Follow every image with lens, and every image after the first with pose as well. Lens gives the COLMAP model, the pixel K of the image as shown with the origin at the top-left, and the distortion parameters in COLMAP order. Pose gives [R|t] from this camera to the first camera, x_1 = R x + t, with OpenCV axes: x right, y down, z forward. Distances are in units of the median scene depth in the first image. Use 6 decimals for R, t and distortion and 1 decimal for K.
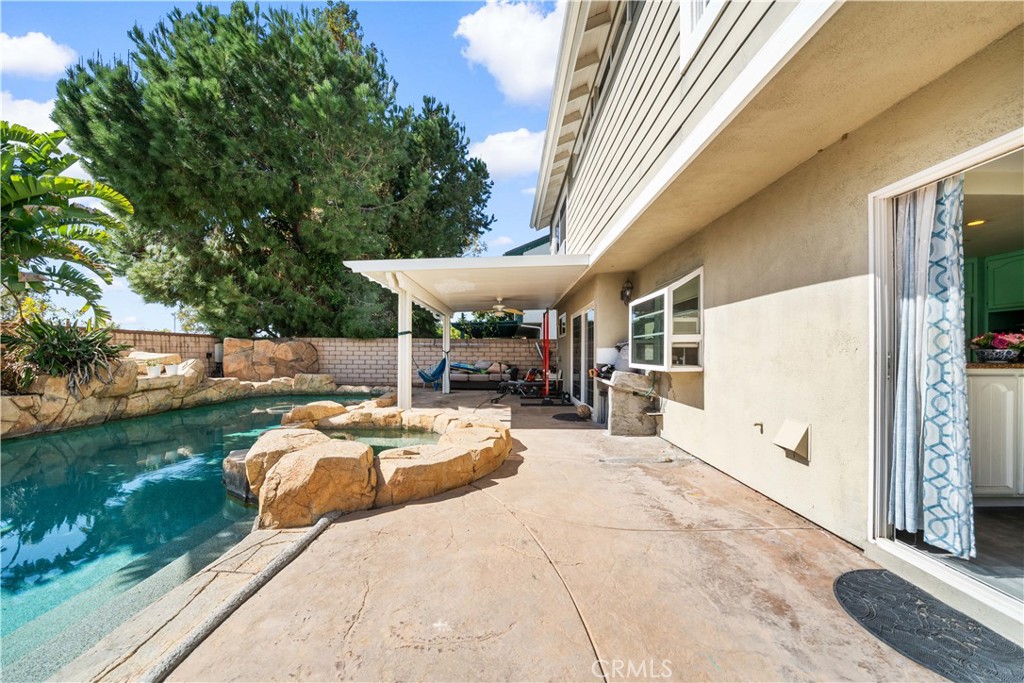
lens RADIAL K [[421.5, 0, 518.6], [0, 421.5, 349.9], [0, 0, 1]] dist [-0.008234, -0.000508]
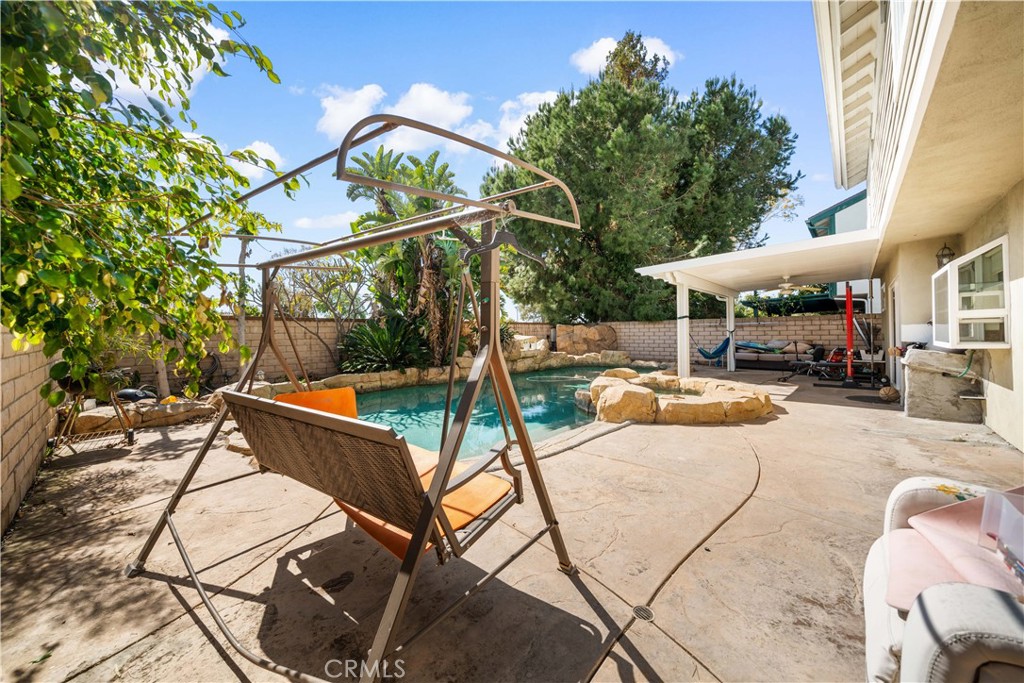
lens RADIAL K [[421.5, 0, 516.8], [0, 421.5, 336.1], [0, 0, 1]] dist [-0.008234, -0.000508]
pose [[0.783870, -0.010797, -0.620831, 0.088518], [0.019431, 0.999786, 0.007146, -0.002047], [0.620620, -0.017665, 0.783912, -0.214441]]
